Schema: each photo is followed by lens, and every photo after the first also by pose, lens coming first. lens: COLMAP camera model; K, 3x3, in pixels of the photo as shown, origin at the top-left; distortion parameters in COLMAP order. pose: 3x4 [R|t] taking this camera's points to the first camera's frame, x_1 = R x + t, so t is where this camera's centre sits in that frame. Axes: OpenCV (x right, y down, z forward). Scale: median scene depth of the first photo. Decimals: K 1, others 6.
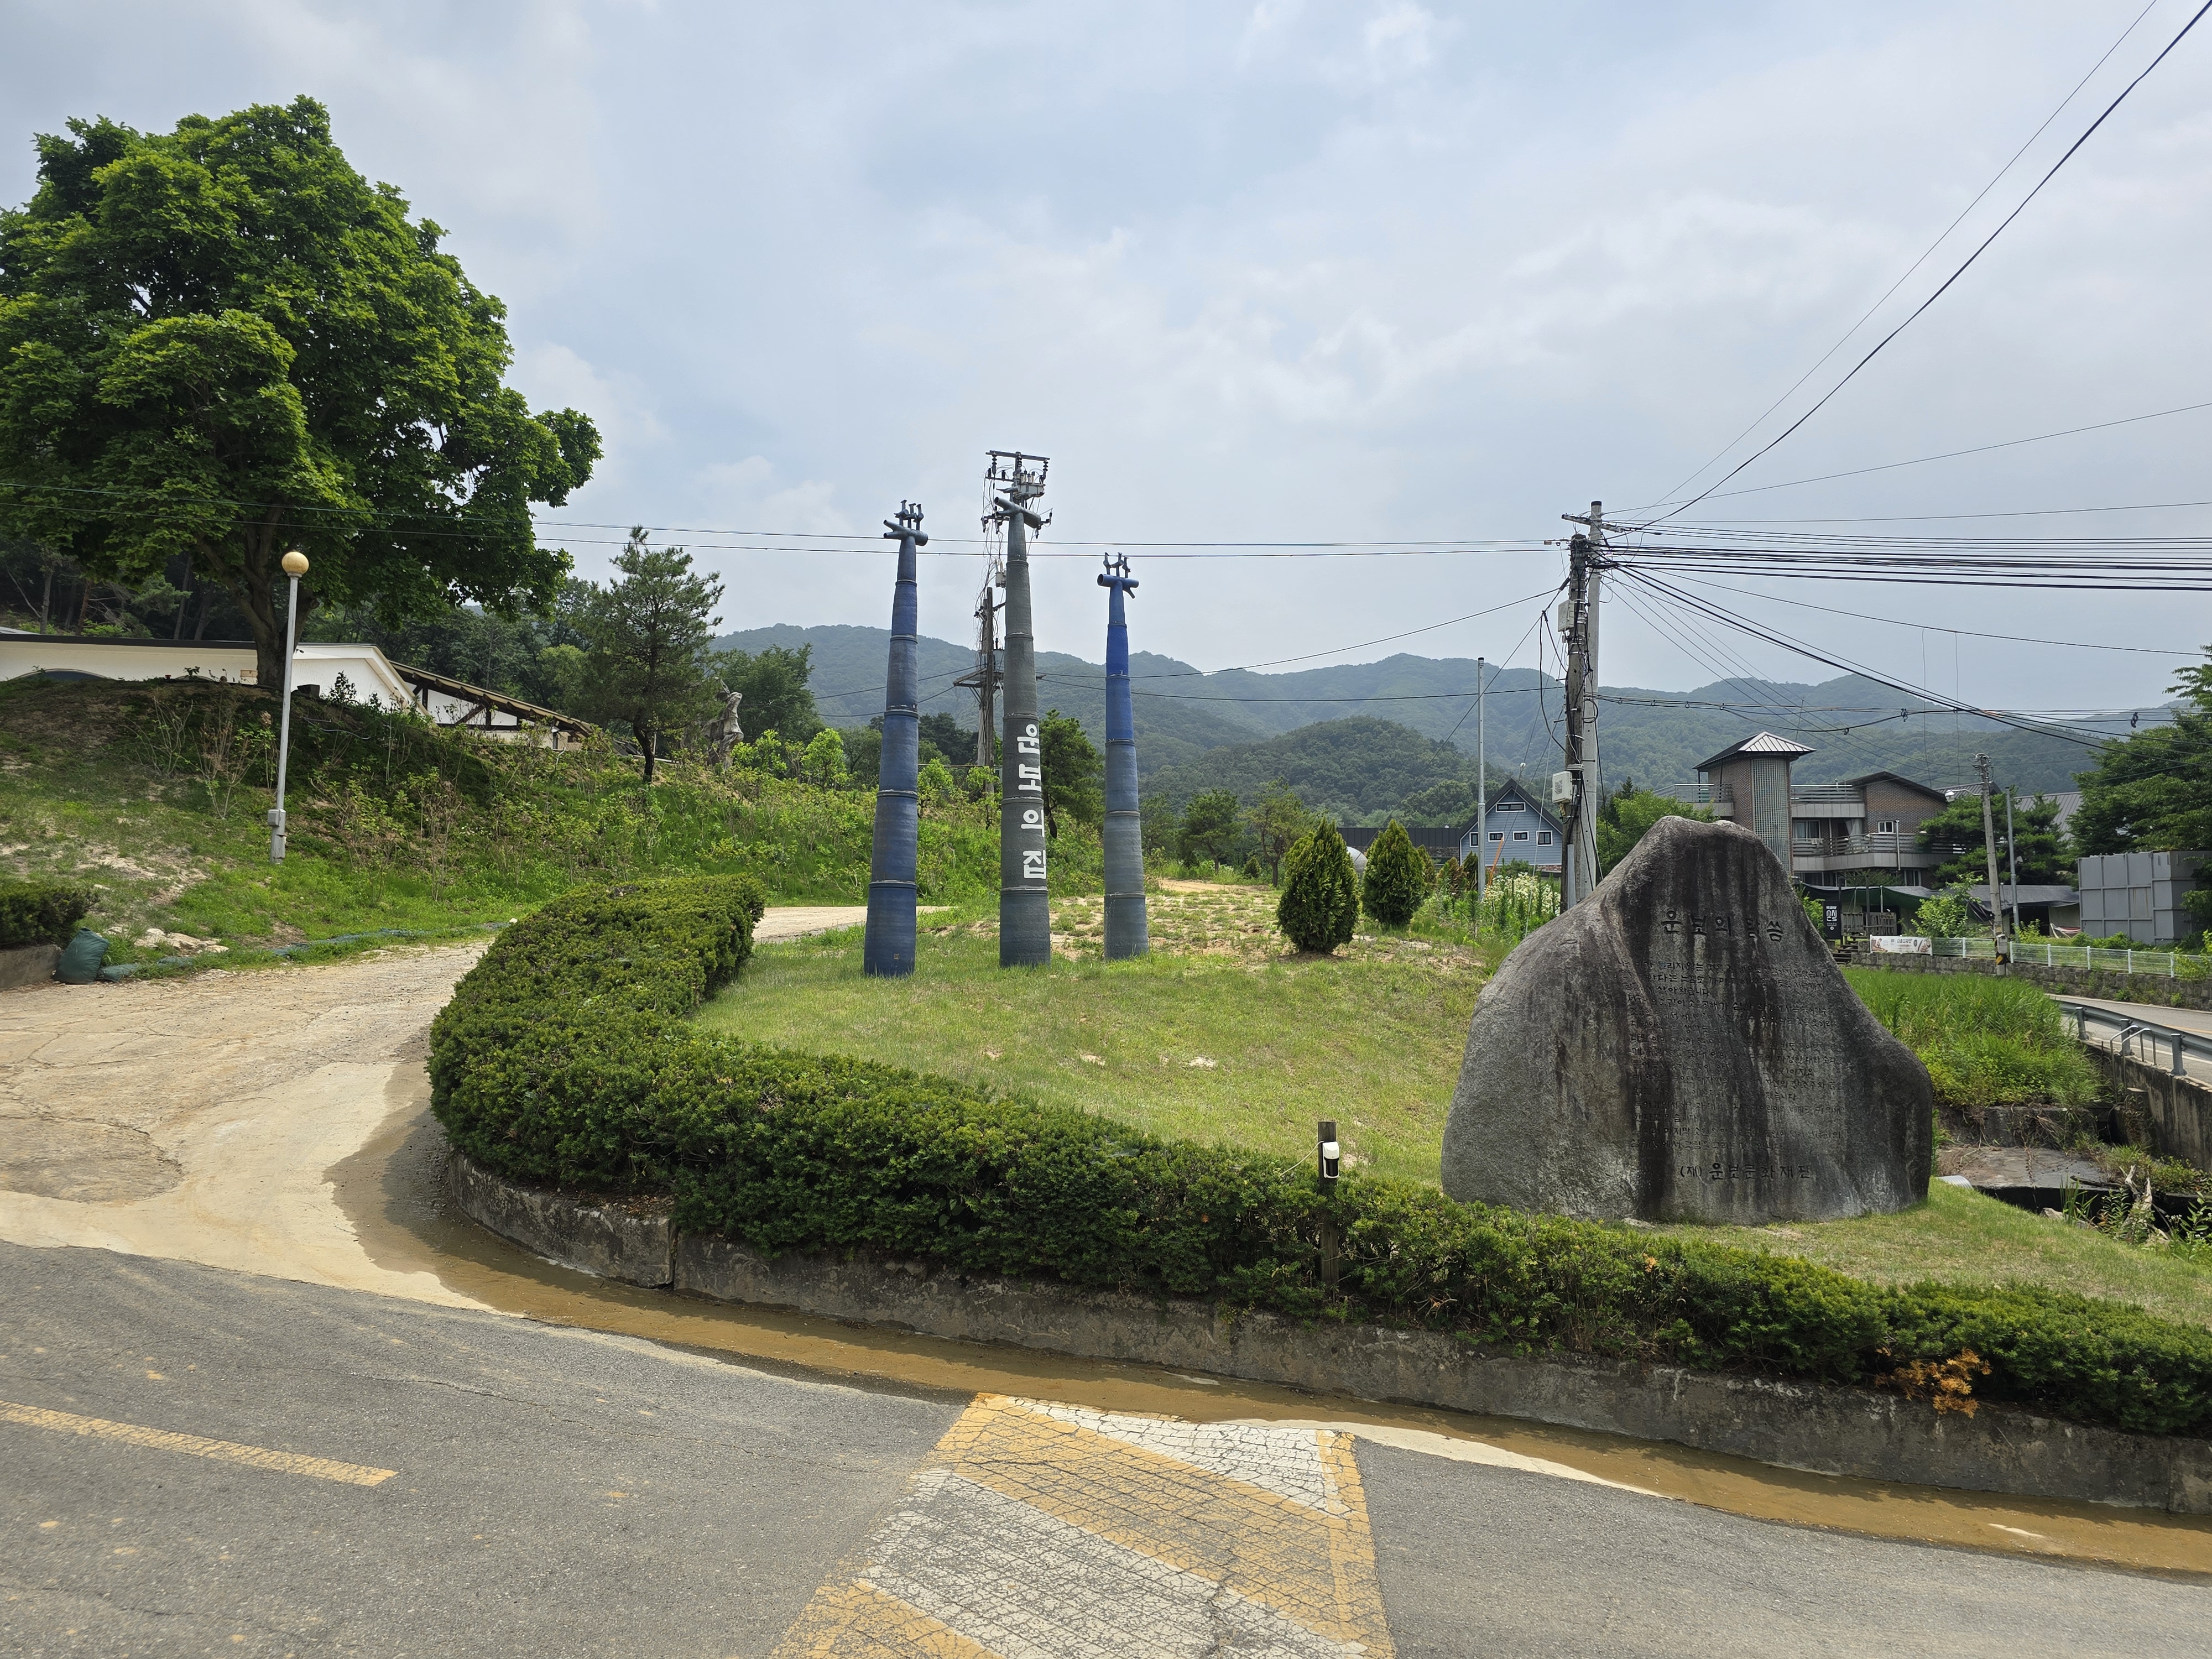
lens RADIAL K [[1491.8, 0, 1111.9], [0, 1491.8, 818.0], [0, 0, 1]] dist [0.080371, -0.099550]
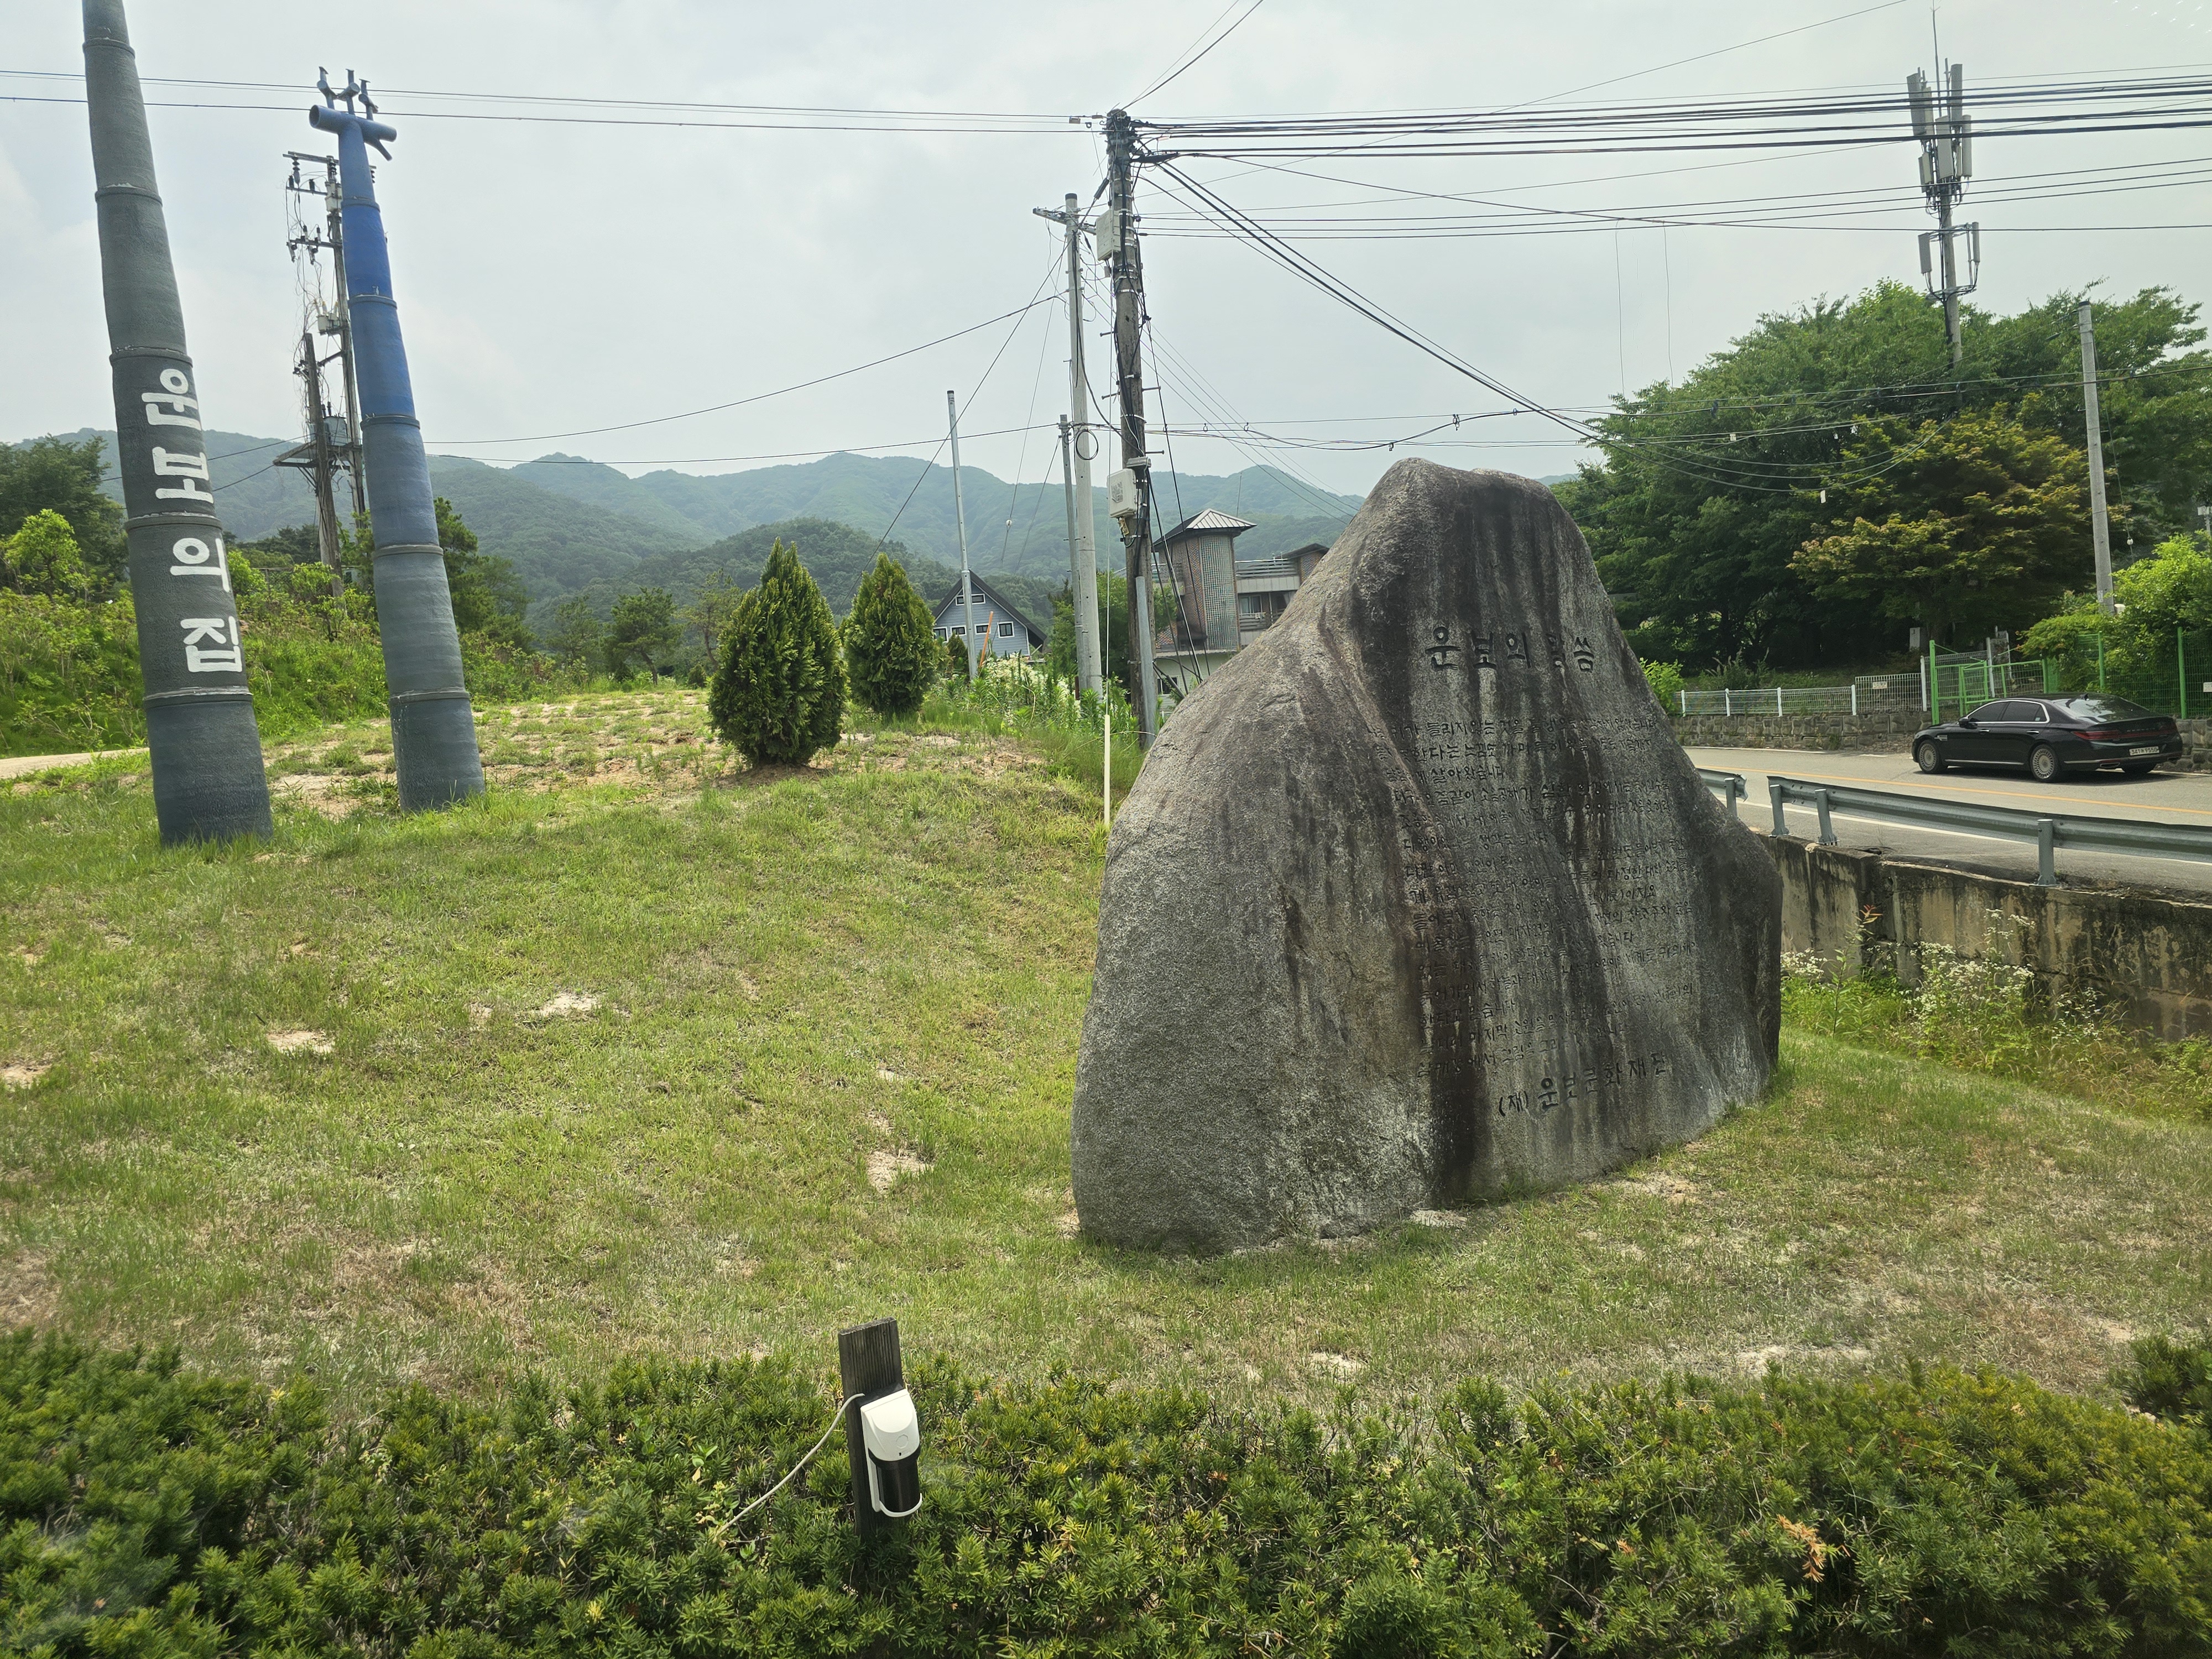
lens RADIAL K [[1491.8, 0, 1111.9], [0, 1491.8, 818.0], [0, 0, 1]] dist [0.080371, -0.099550]
pose [[0.934482, -0.101525, 0.341227, 0.065165], [0.057276, 0.988864, 0.137360, 0.043631], [-0.351372, -0.108817, 0.929890, 0.480037]]
